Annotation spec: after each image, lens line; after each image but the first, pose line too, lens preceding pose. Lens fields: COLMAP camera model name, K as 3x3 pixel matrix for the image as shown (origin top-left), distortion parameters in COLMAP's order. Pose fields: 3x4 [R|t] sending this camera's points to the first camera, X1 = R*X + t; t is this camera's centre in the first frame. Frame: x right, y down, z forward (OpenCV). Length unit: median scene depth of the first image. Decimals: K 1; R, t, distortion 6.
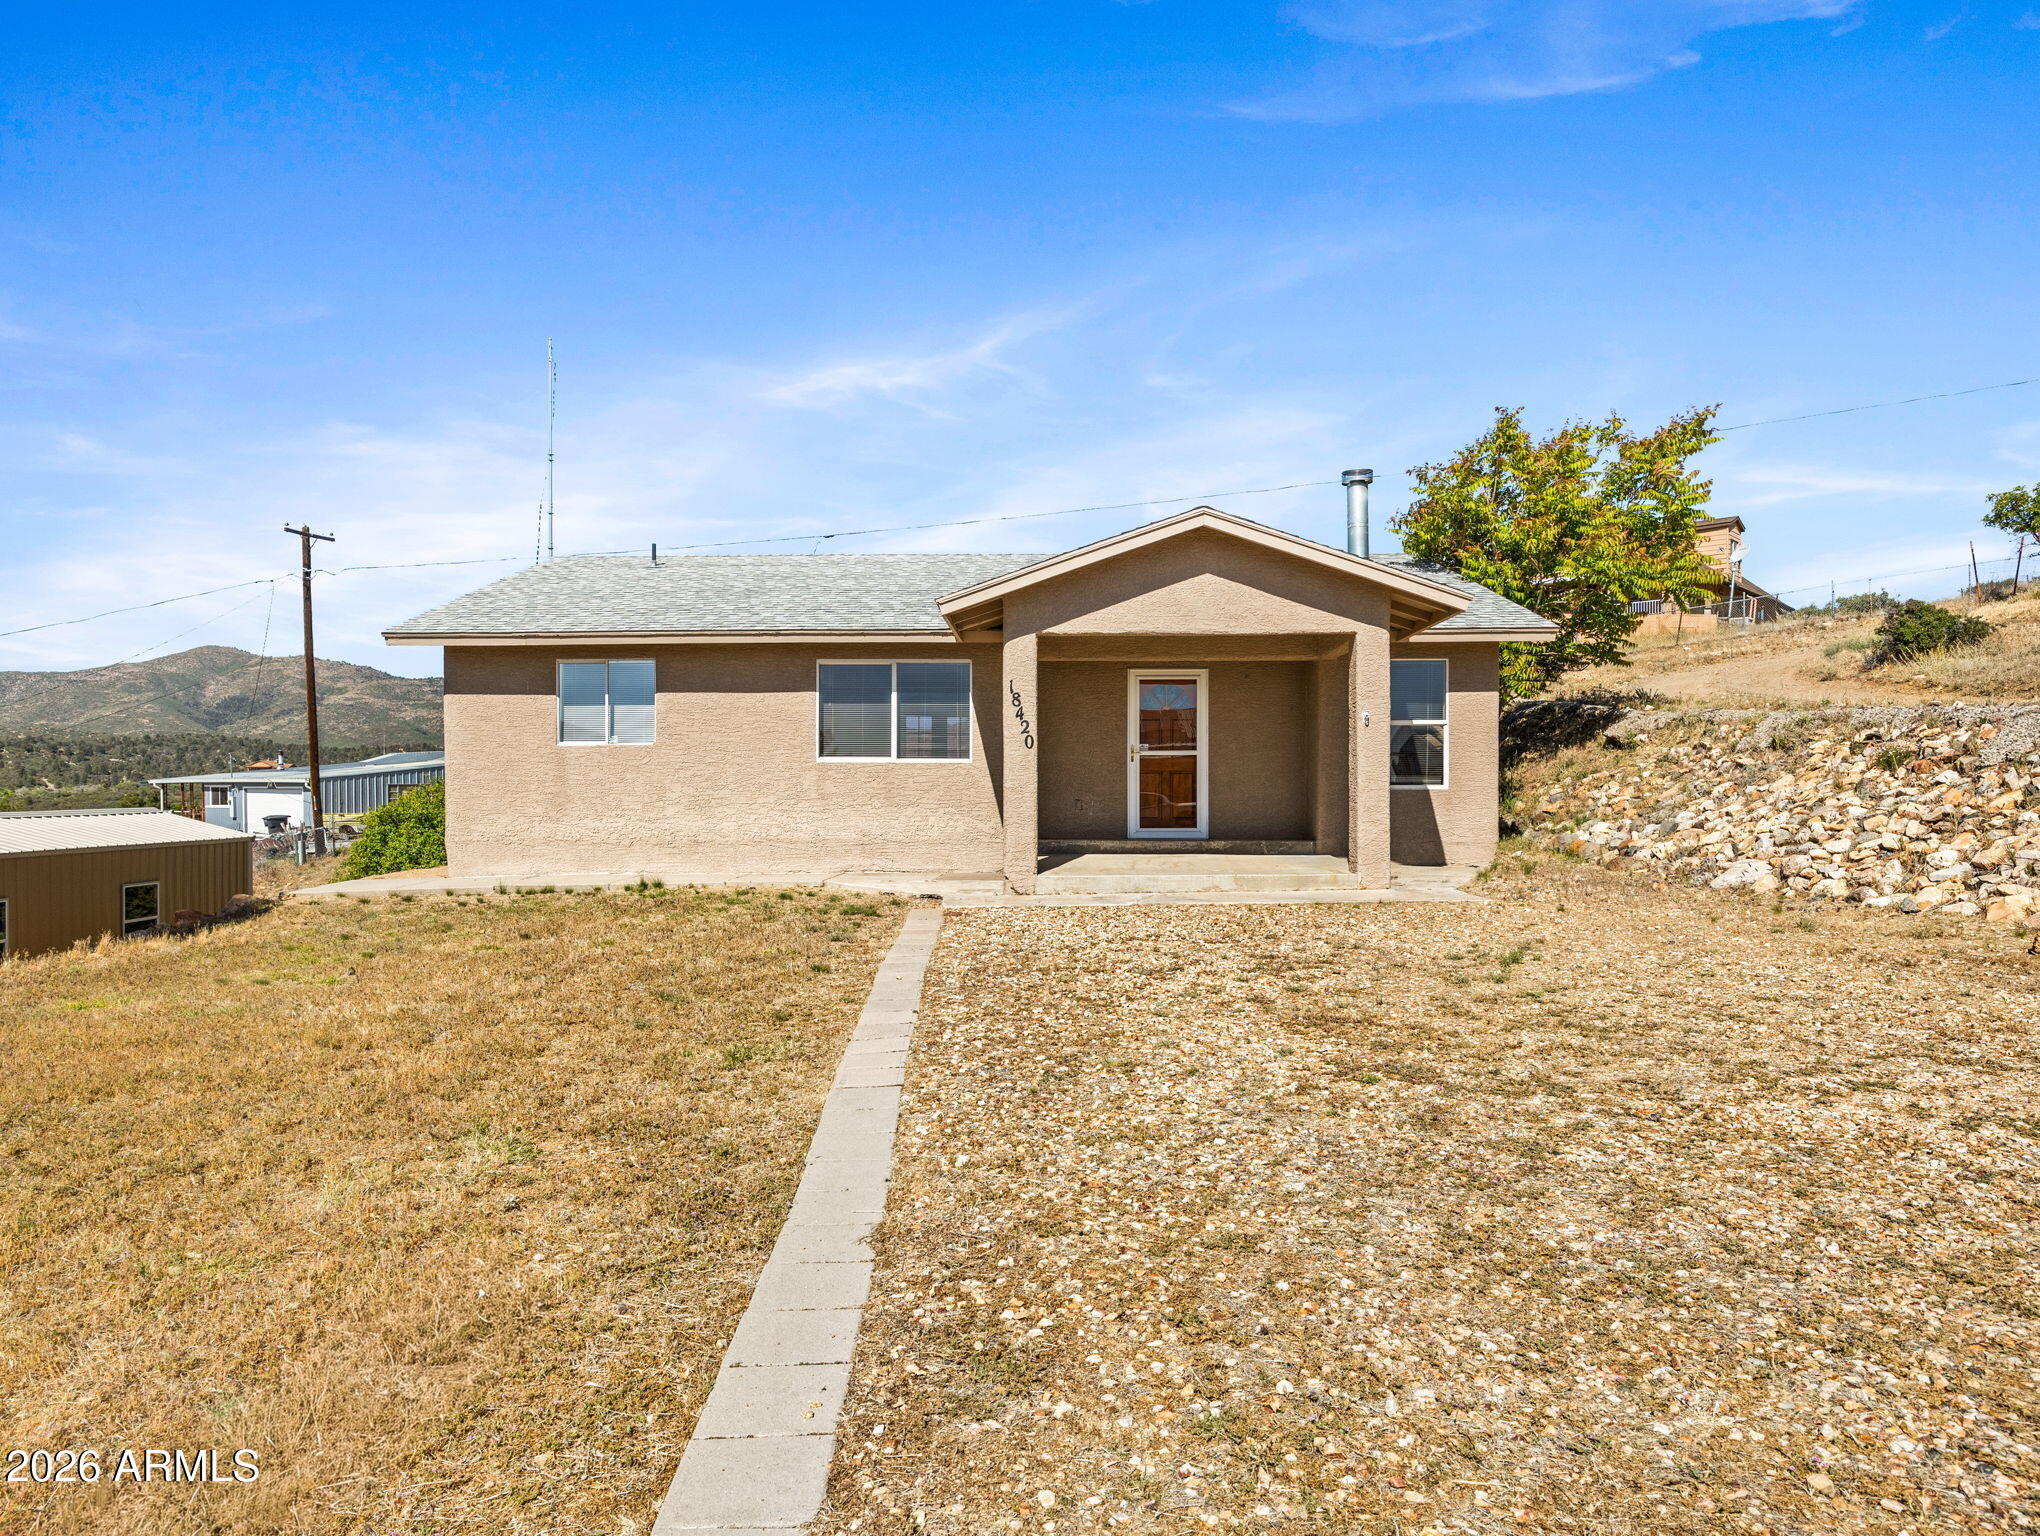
lens RADIAL K [[1375.0, 0, 1020.0], [0, 1375.0, 768.0], [0, 0, 1]] dist [0.000875, 0.000783]
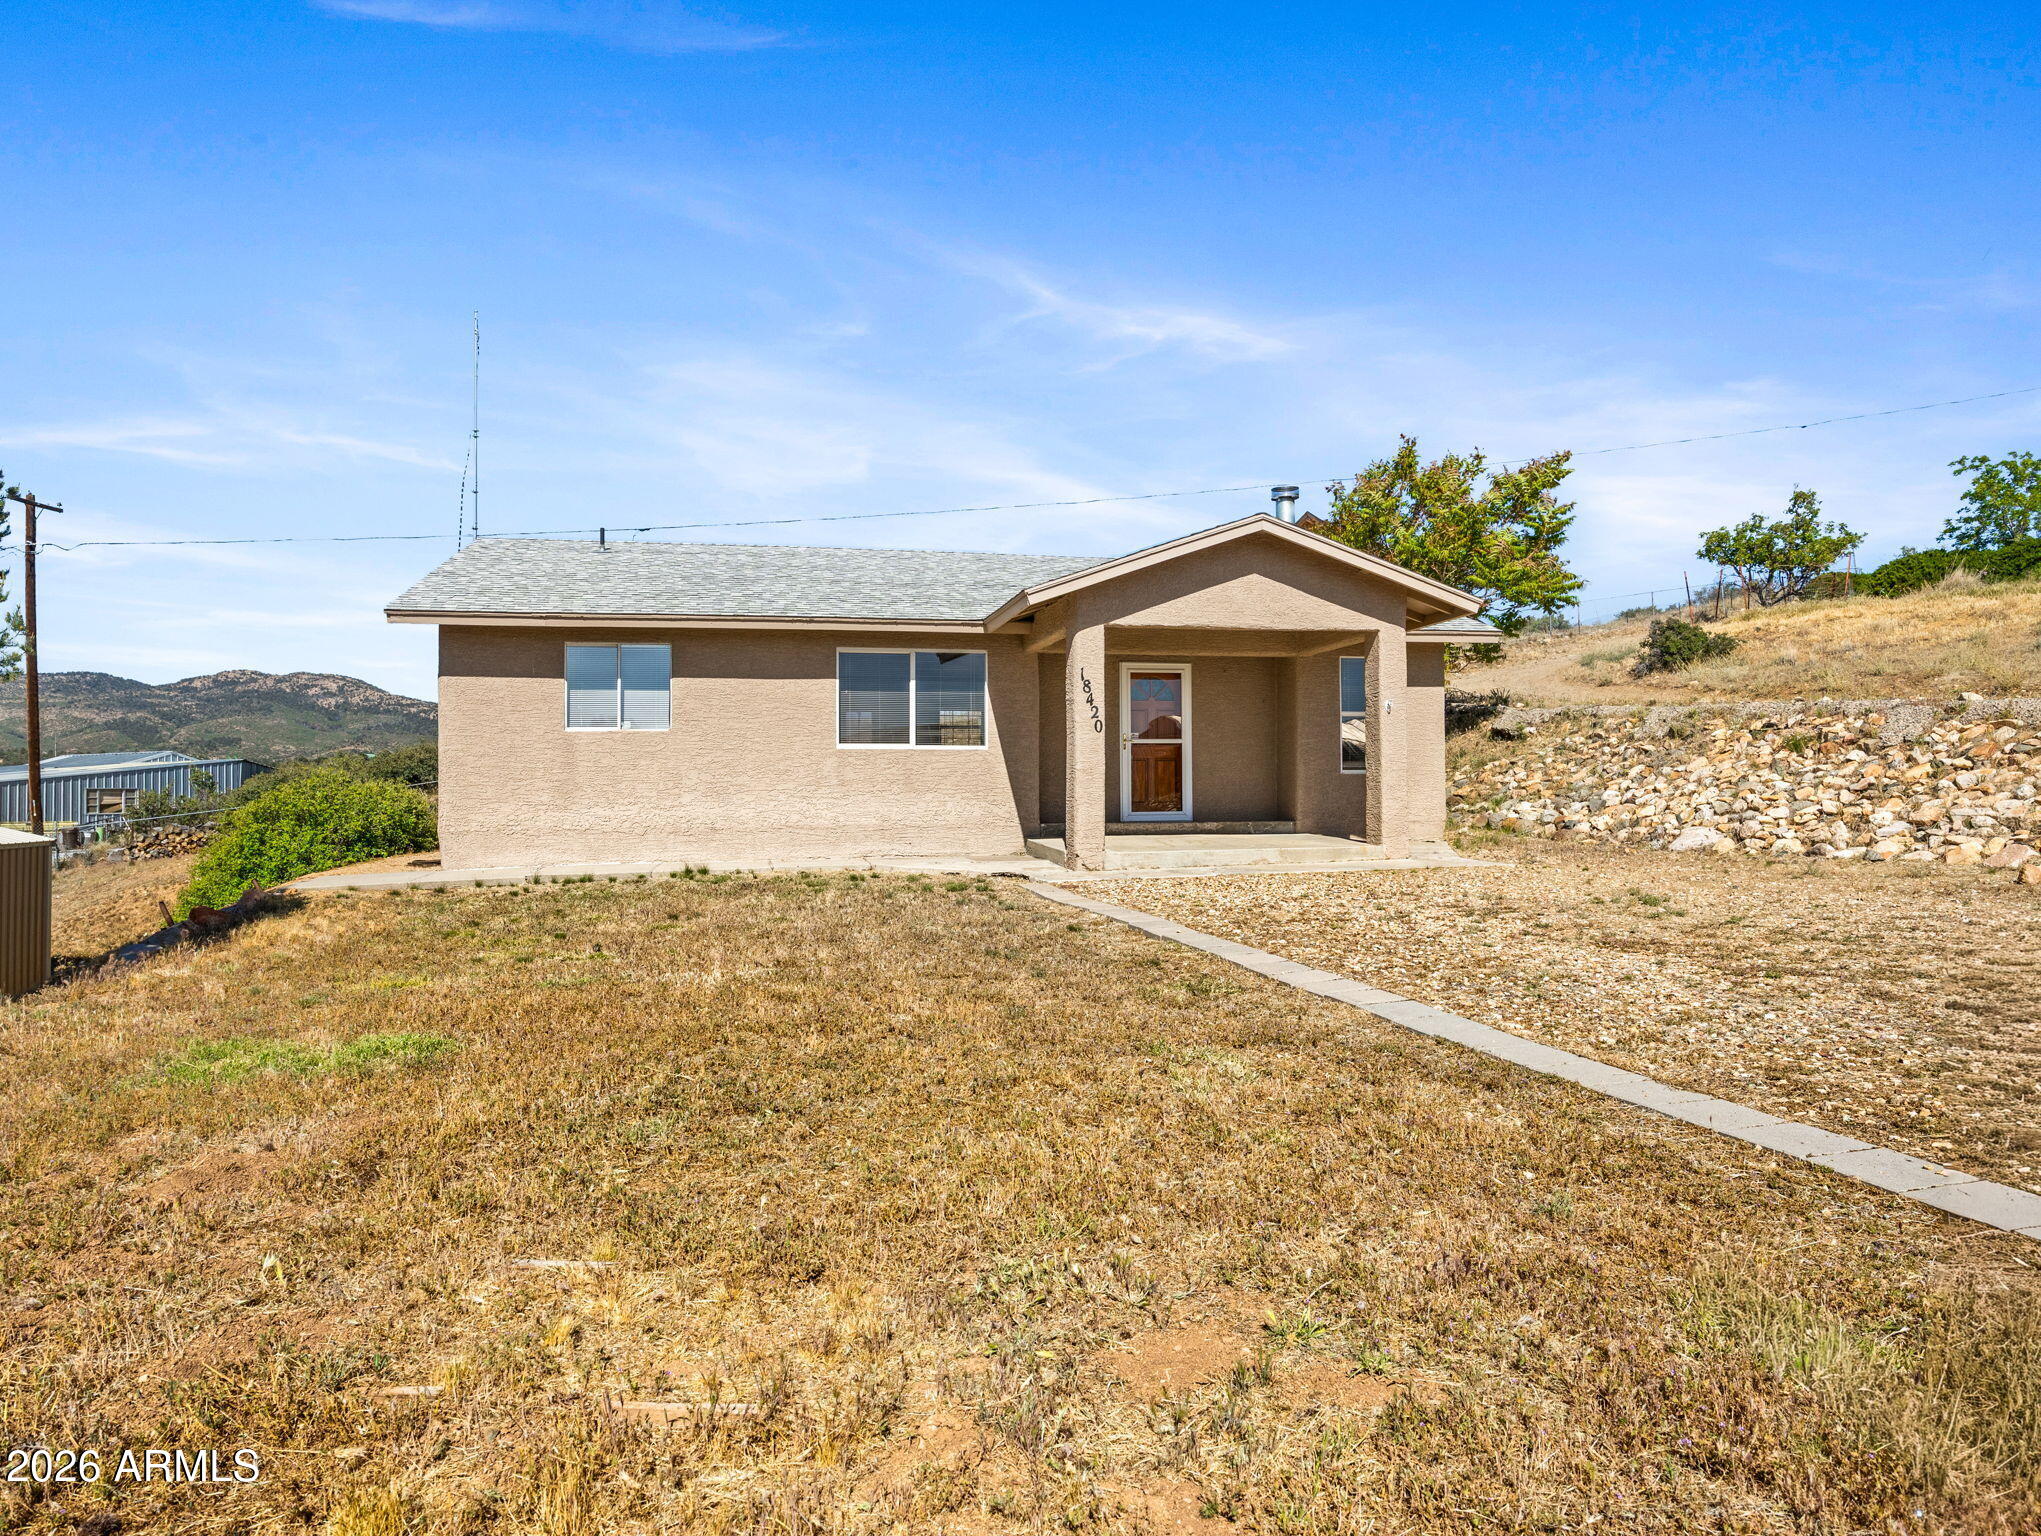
lens RADIAL K [[1376.5, 0, 1036.6], [0, 1376.5, 740.5], [0, 0, 1]] dist [-0.003490, -0.002371]
pose [[0.969897, 0.002579, 0.243502, -0.251633], [0.003655, 0.999677, -0.025147, 0.015721], [-0.243489, 0.025280, 0.969574, -0.015001]]
